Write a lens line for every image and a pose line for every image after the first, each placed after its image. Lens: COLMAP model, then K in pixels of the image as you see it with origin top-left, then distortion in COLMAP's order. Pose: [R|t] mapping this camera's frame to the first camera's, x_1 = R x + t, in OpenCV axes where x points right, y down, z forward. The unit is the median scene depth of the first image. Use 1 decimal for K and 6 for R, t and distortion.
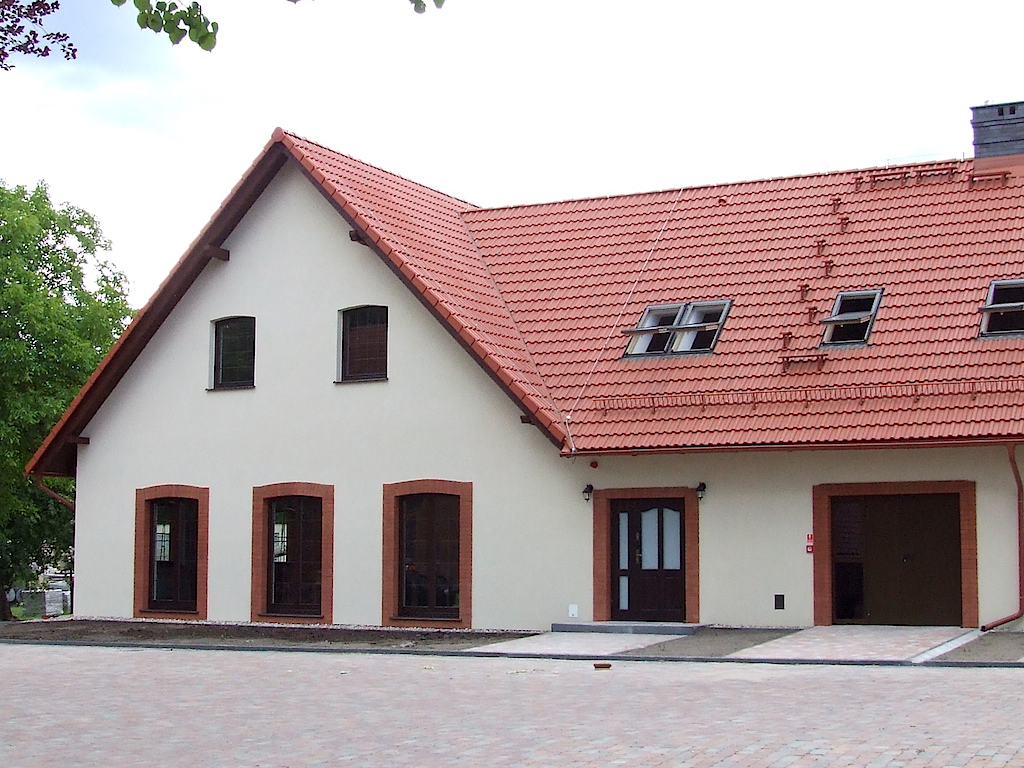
lens RADIAL K [[1641.7, 0, 512.0], [0, 1641.7, 384.0], [0, 0, 1]] dist [-0.164079, 0.104650]
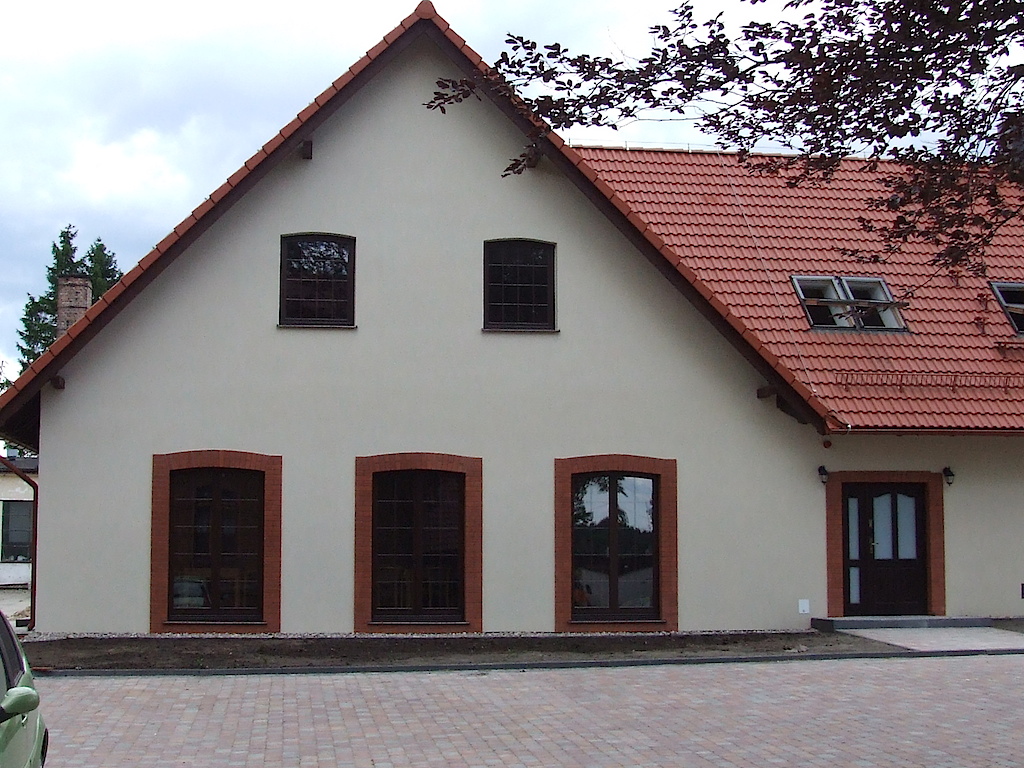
lens RADIAL K [[1641.7, 0, 512.0], [0, 1641.7, 384.0], [0, 0, 1]] dist [-0.164079, 0.104650]
pose [[0.804521, 0.061422, 0.590739, -0.612893], [-0.060033, 0.997954, -0.022004, 0.045355], [-0.590882, -0.017761, 0.806562, 0.369504]]
